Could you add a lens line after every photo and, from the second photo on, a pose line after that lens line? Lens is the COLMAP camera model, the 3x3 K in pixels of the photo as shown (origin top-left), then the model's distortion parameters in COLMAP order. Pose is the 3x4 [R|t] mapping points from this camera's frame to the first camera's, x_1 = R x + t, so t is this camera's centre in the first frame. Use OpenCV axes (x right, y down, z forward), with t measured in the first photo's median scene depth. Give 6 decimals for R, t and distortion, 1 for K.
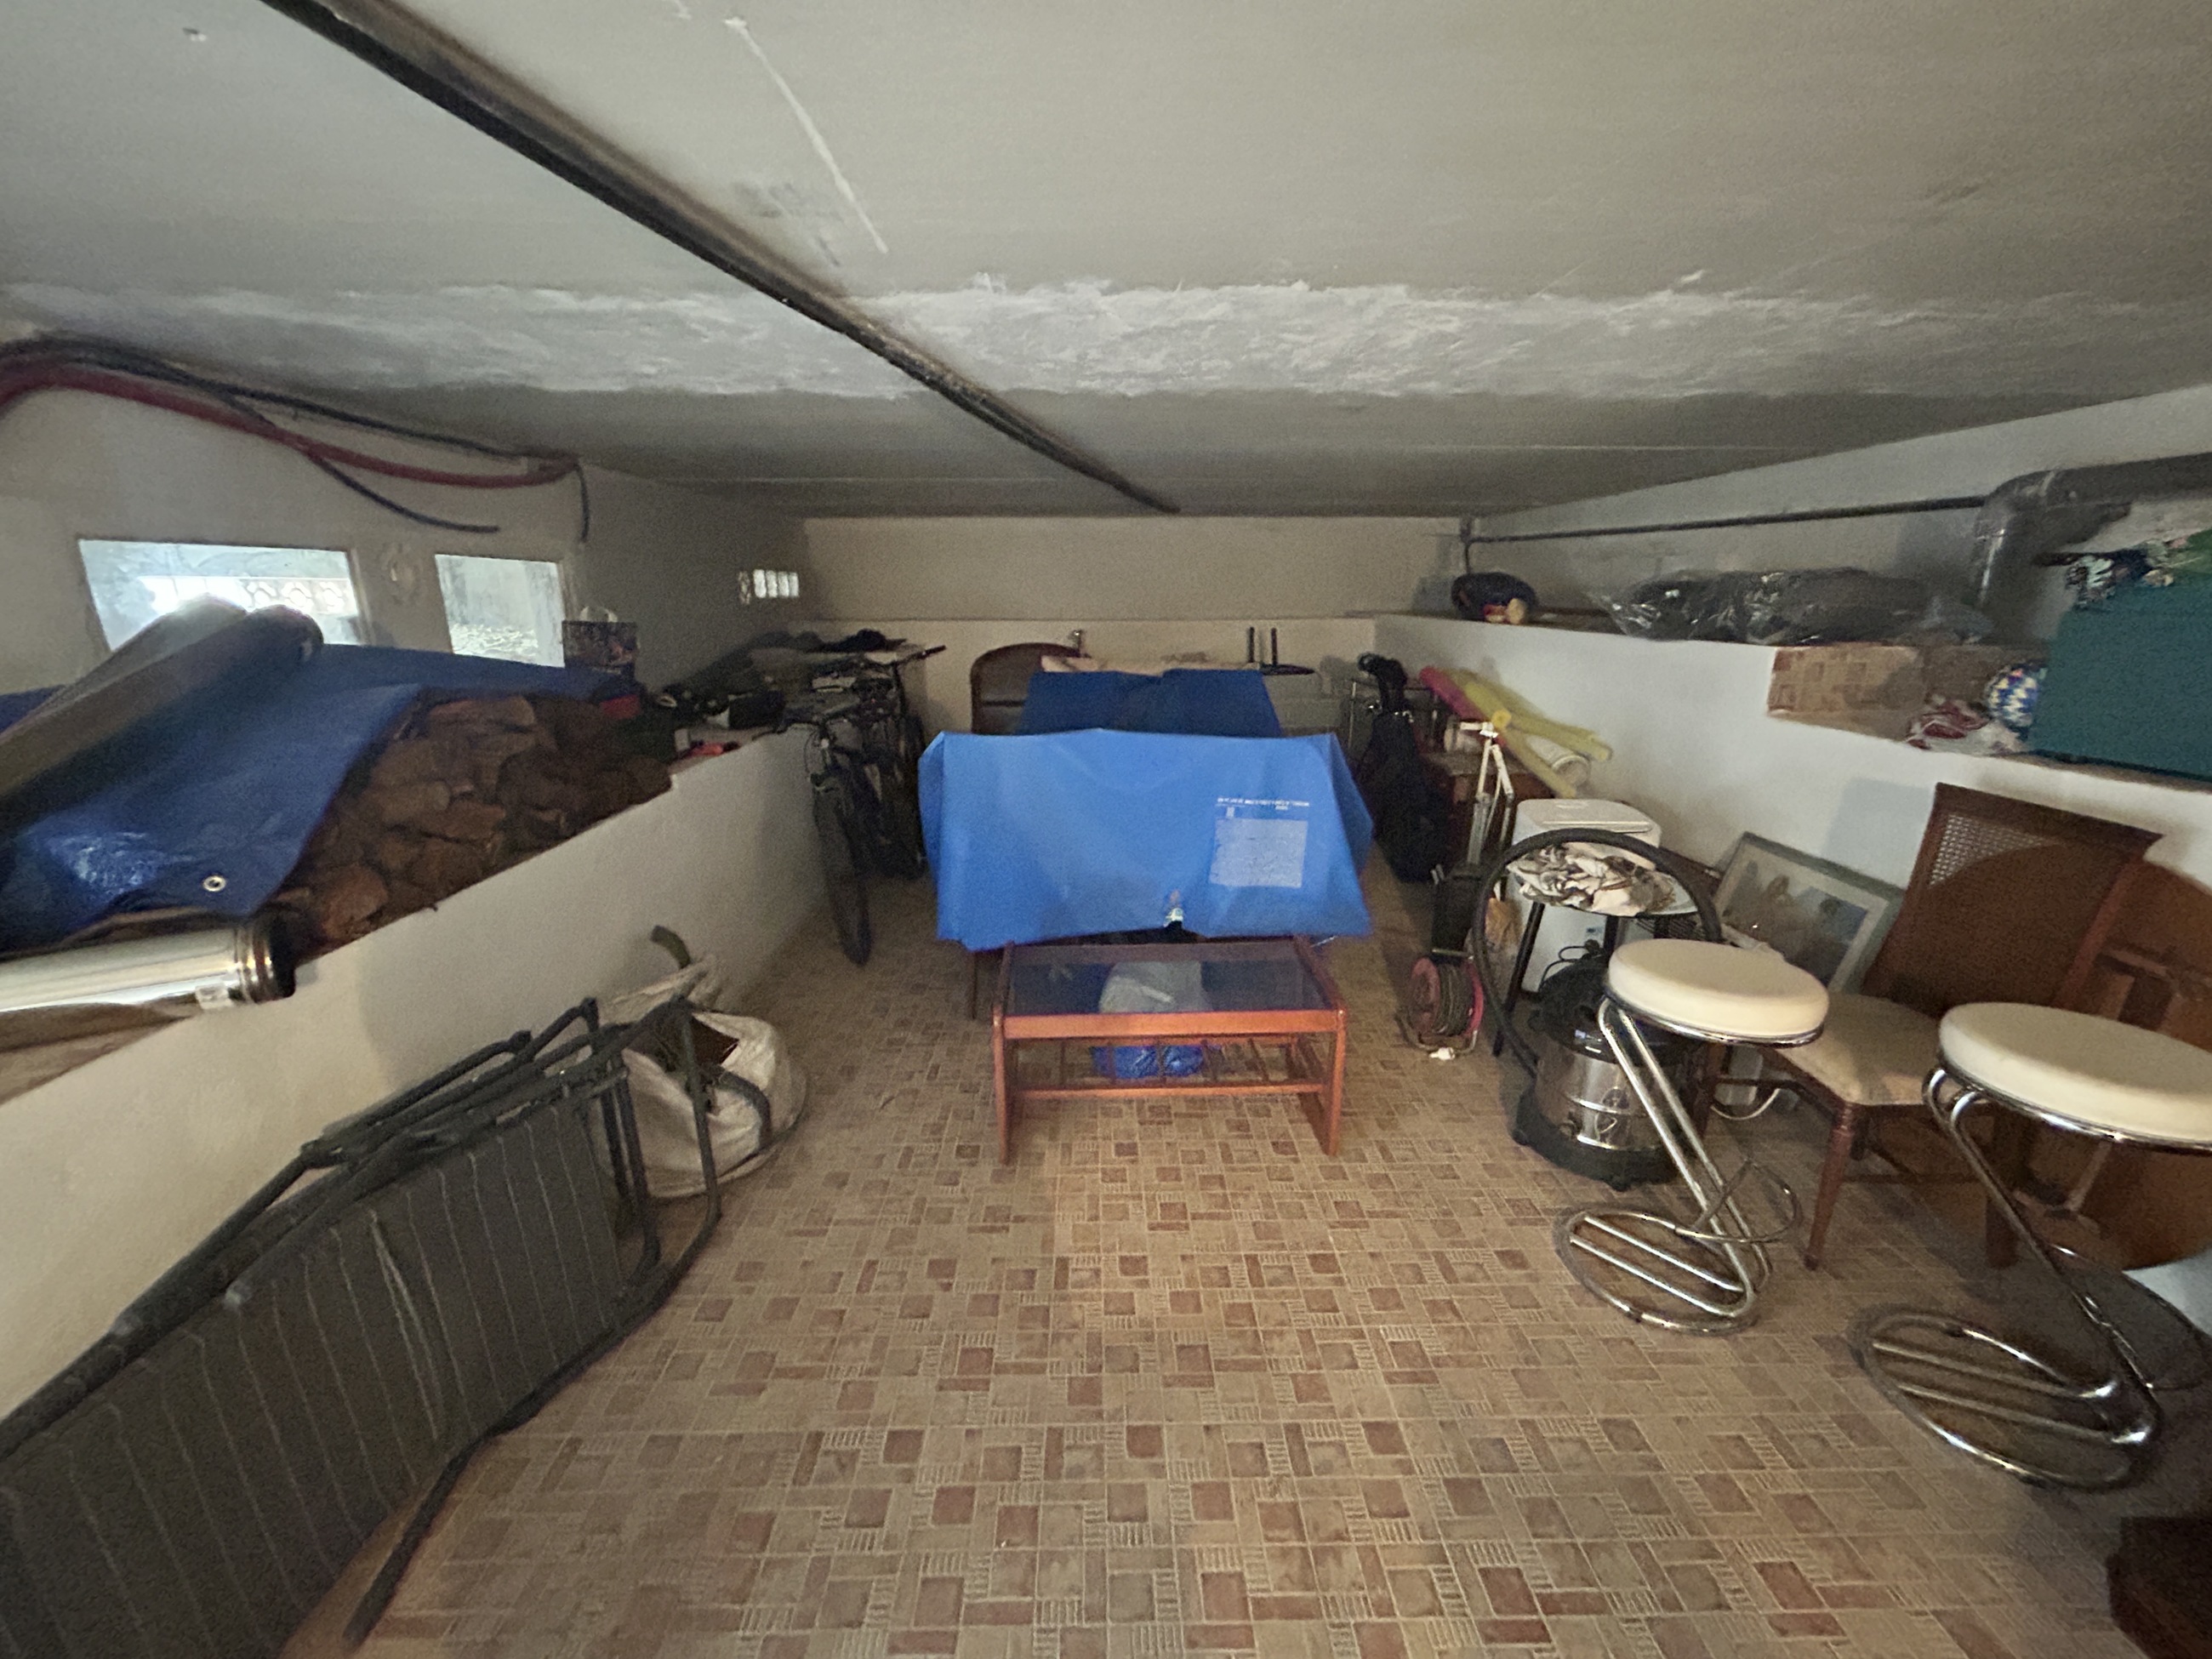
lens RADIAL K [[892.0, 0, 1105.8], [0, 892.0, 826.9], [0, 0, 1]] dist [-0.004269, 0.001257]
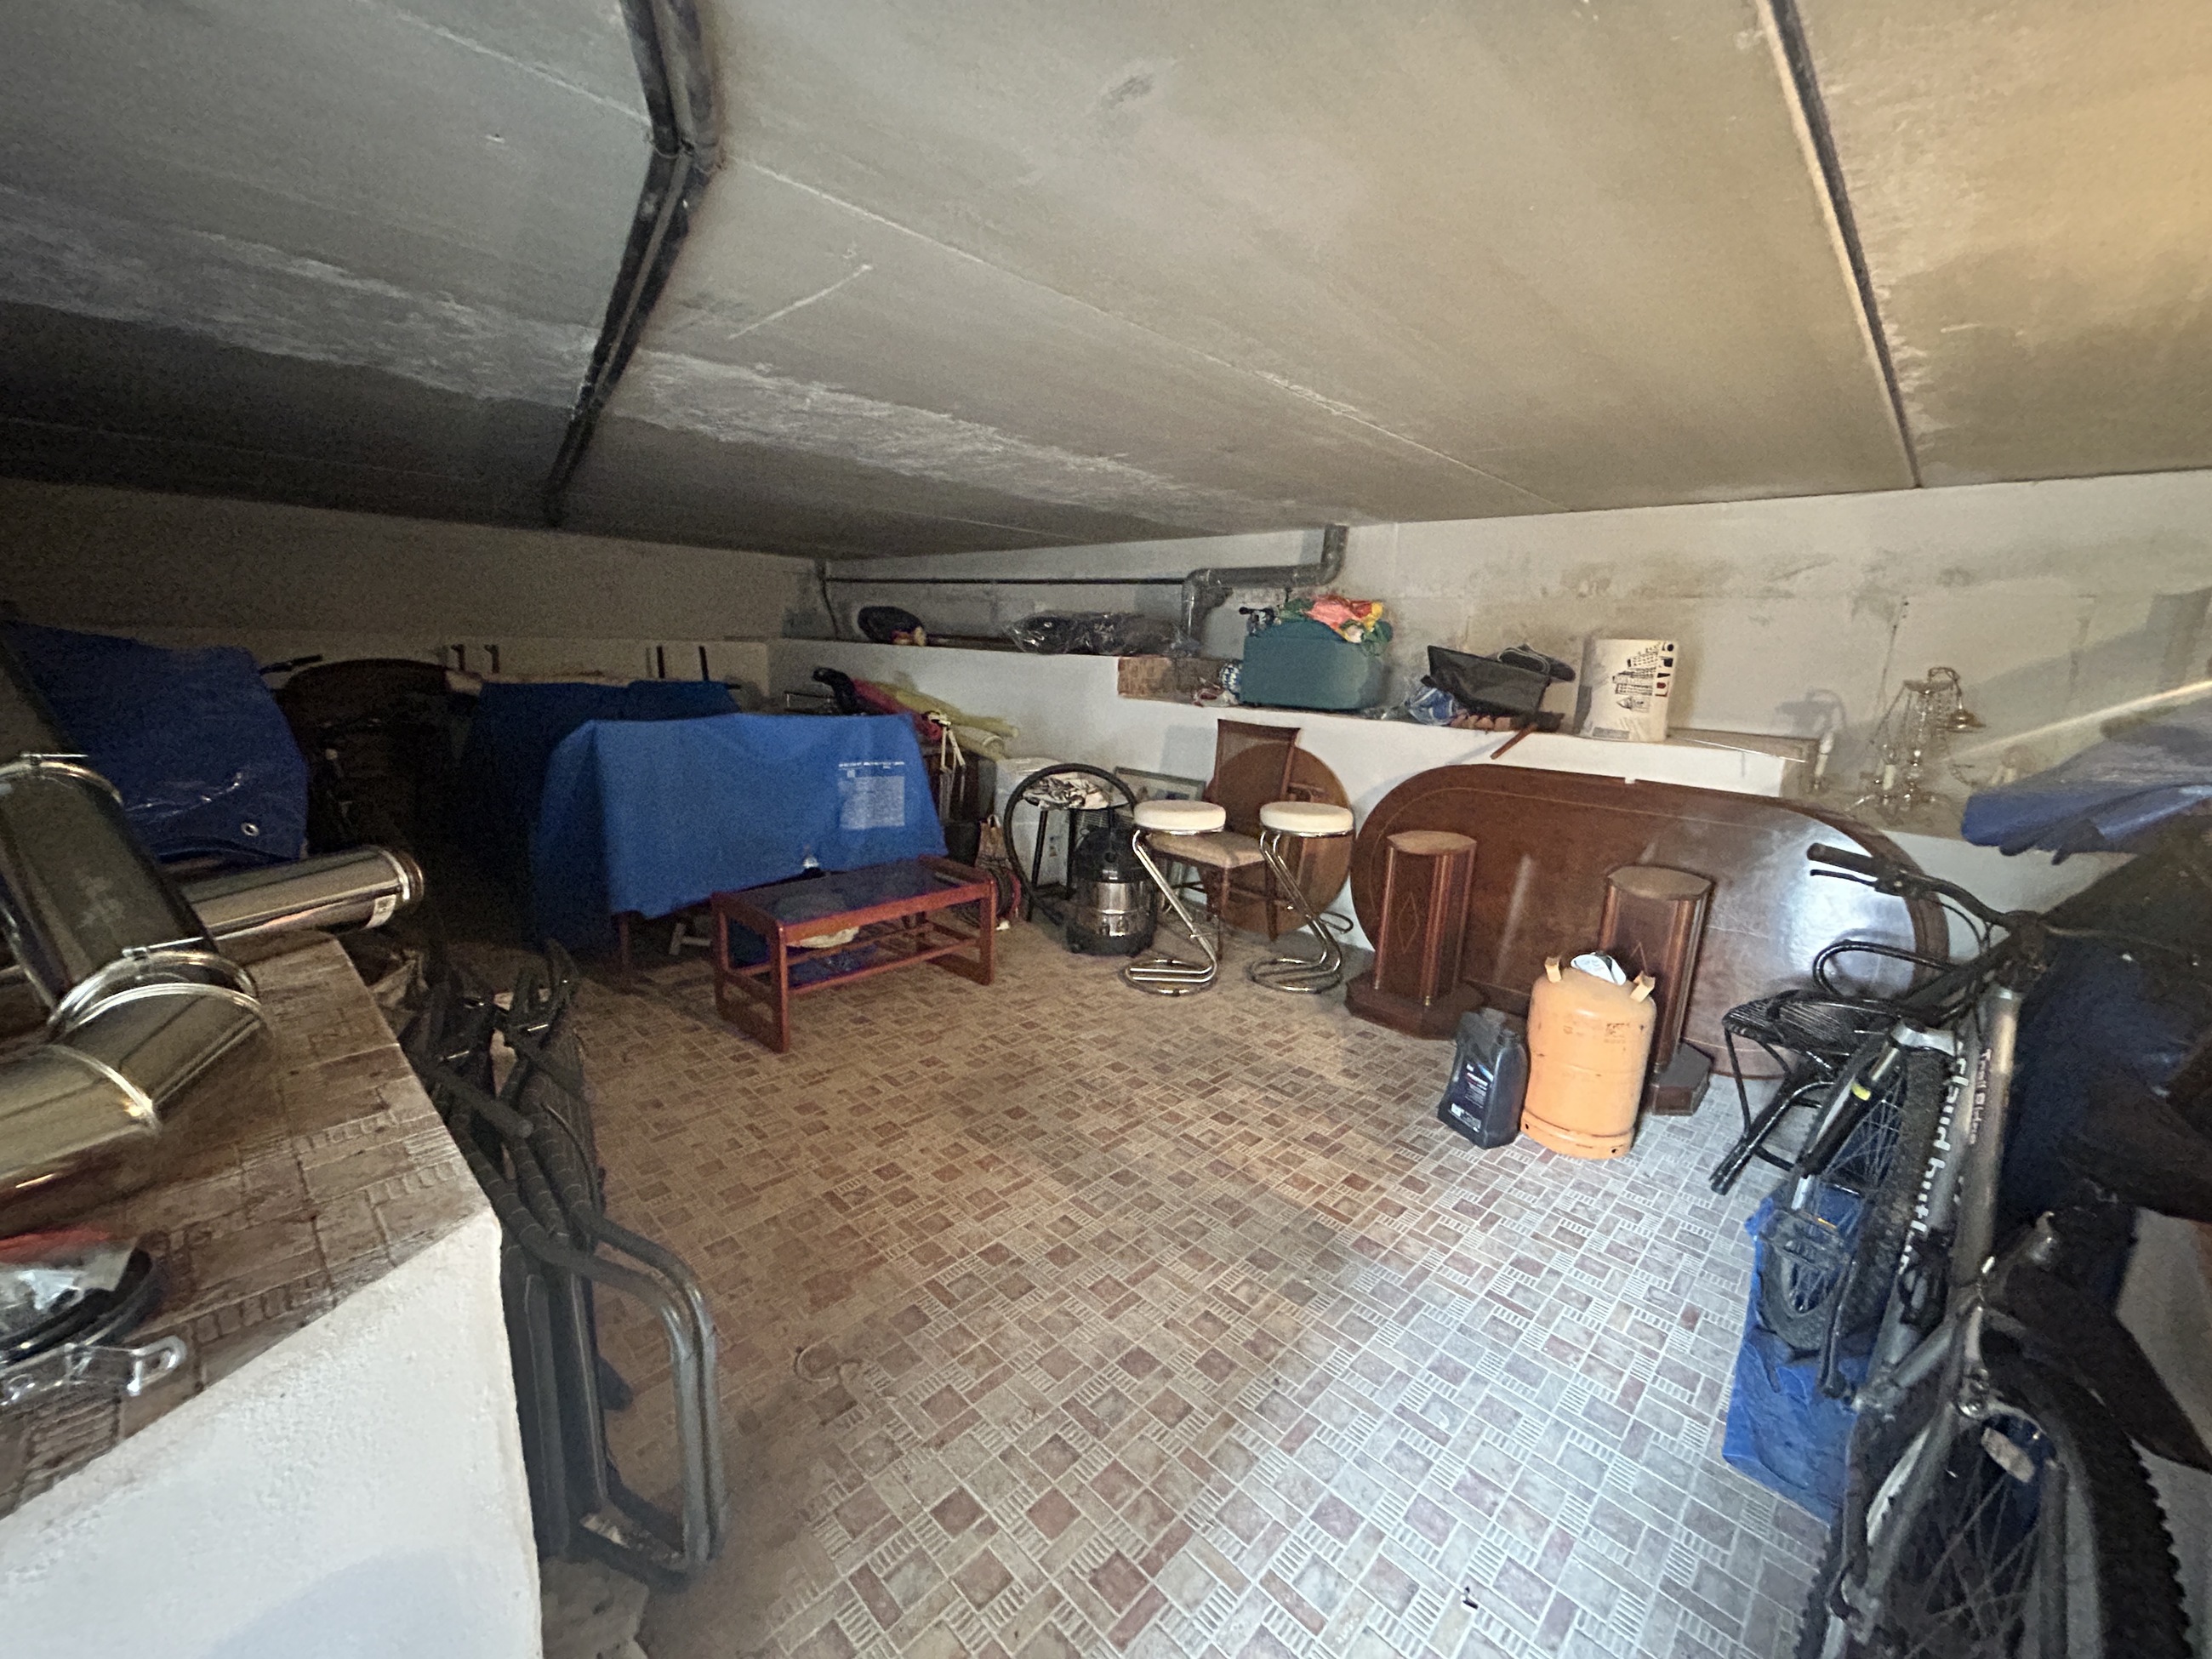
lens RADIAL K [[892.0, 0, 1106.8], [0, 892.0, 834.2], [0, 0, 1]] dist [-0.004269, 0.001257]
pose [[0.703473, -0.120570, 0.700420, -0.524176], [0.143744, 0.989275, 0.025923, 0.091370], [-0.696034, 0.082445, 0.713260, -0.187984]]
